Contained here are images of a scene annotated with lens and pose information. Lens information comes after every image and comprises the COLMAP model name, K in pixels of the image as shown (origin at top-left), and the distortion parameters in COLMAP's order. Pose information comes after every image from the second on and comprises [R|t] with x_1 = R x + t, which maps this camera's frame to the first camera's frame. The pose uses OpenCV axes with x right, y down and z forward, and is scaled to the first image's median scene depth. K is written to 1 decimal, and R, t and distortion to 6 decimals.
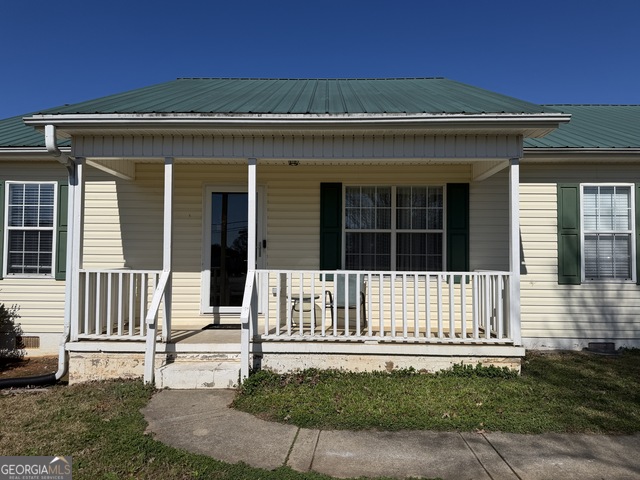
lens RADIAL K [[434.4, 0, 320.0], [0, 434.4, 240.0], [0, 0, 1]] dist [0.004143, -0.001178]
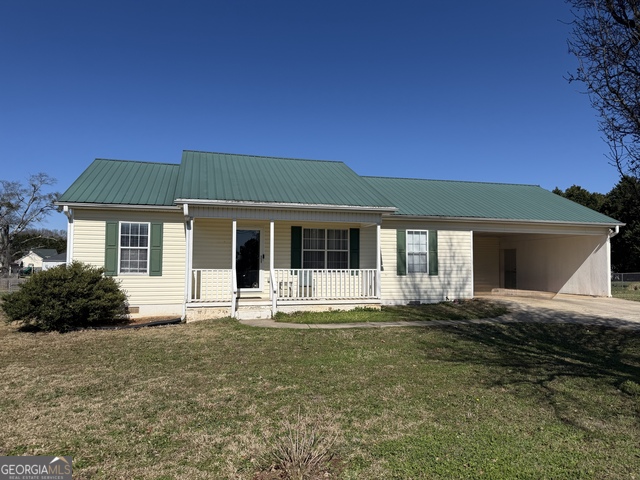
lens RADIAL K [[434.4, 0, 320.0], [0, 434.4, 240.0], [0, 0, 1]] dist [0.004143, -0.001178]
pose [[0.958635, 0.013691, 0.284309, -0.454204], [-0.010700, 0.999870, -0.012068, -0.046919], [-0.284437, 0.008527, 0.958657, -1.005388]]
